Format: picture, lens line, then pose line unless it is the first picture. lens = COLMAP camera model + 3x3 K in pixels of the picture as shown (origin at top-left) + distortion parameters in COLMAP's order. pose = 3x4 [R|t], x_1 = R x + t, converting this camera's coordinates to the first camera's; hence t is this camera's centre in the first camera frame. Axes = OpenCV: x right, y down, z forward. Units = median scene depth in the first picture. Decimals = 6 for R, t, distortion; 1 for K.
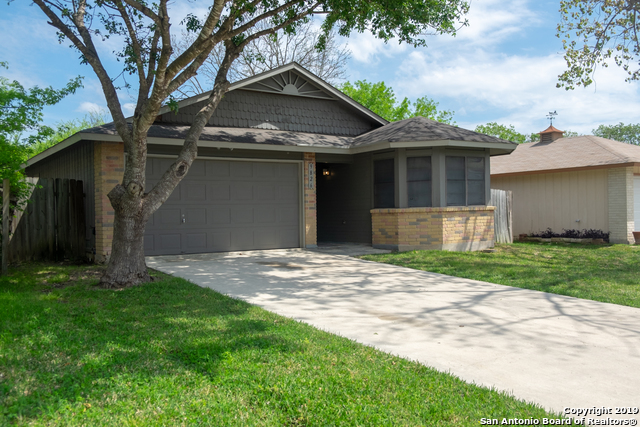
lens RADIAL K [[574.2, 0, 320.0], [0, 574.2, 214.0], [0, 0, 1]] dist [0.009907, 0.000438]
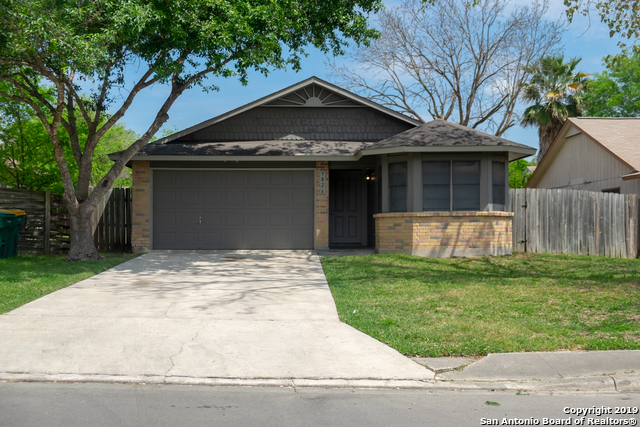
lens RADIAL K [[774.5, 0, 320.0], [0, 774.5, 213.4], [0, 0, 1]] dist [-0.037006, 0.000000]
pose [[0.860656, 0.006252, -0.509149, 0.731889], [-0.014315, 0.999826, -0.011921, 0.008444], [0.508986, 0.017548, 0.860596, -0.243736]]
